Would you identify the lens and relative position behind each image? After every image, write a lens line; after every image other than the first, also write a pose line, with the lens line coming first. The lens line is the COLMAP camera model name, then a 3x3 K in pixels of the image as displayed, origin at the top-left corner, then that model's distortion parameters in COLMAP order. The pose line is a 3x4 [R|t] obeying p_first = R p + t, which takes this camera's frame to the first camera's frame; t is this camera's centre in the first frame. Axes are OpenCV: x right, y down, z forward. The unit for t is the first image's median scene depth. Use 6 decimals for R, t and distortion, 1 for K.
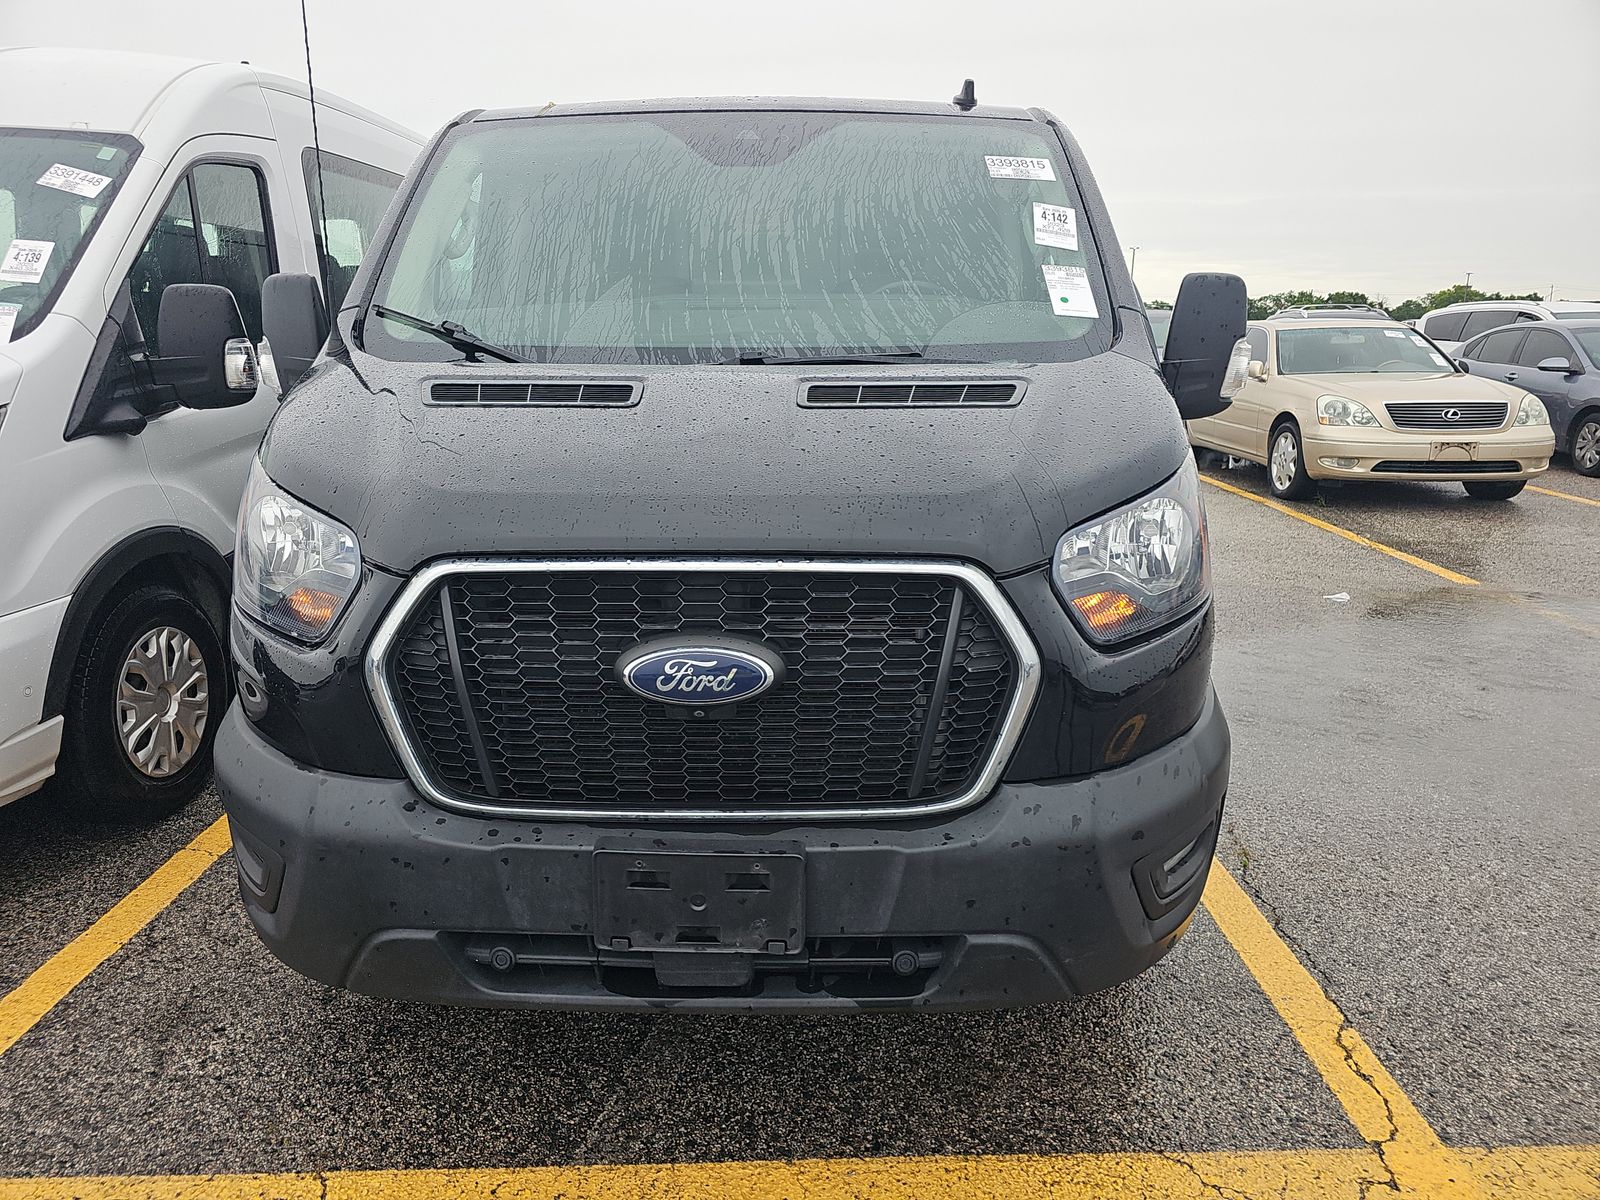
lens RADIAL K [[1083.4, 0, 803.1], [0, 1083.4, 610.6], [0, 0, 1]] dist [0.036828, -0.024881]
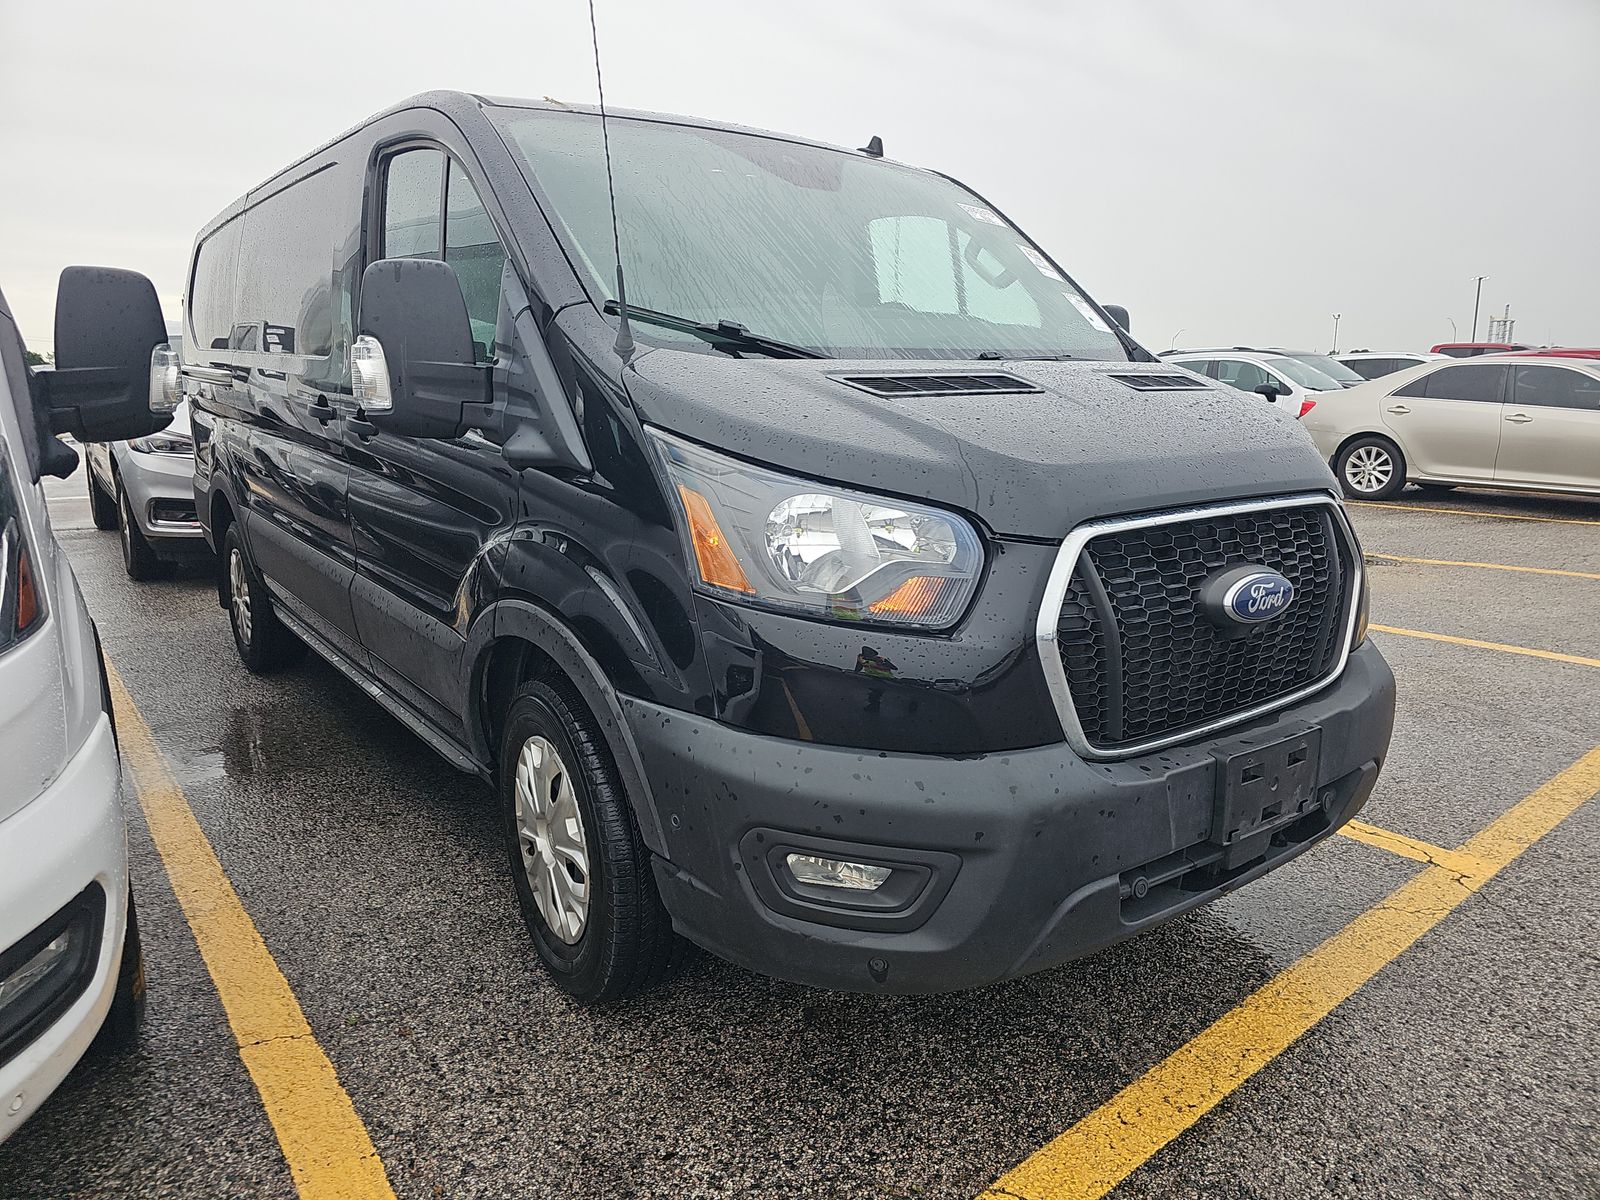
lens RADIAL K [[1083.4, 0, 800.1], [0, 1083.4, 589.0], [0, 0, 1]] dist [0.036828, -0.024881]
pose [[0.777466, -0.121031, 0.617169, -1.074391], [0.160686, 0.986966, -0.008871, -0.018065], [-0.608051, 0.106067, 0.786781, 0.292698]]
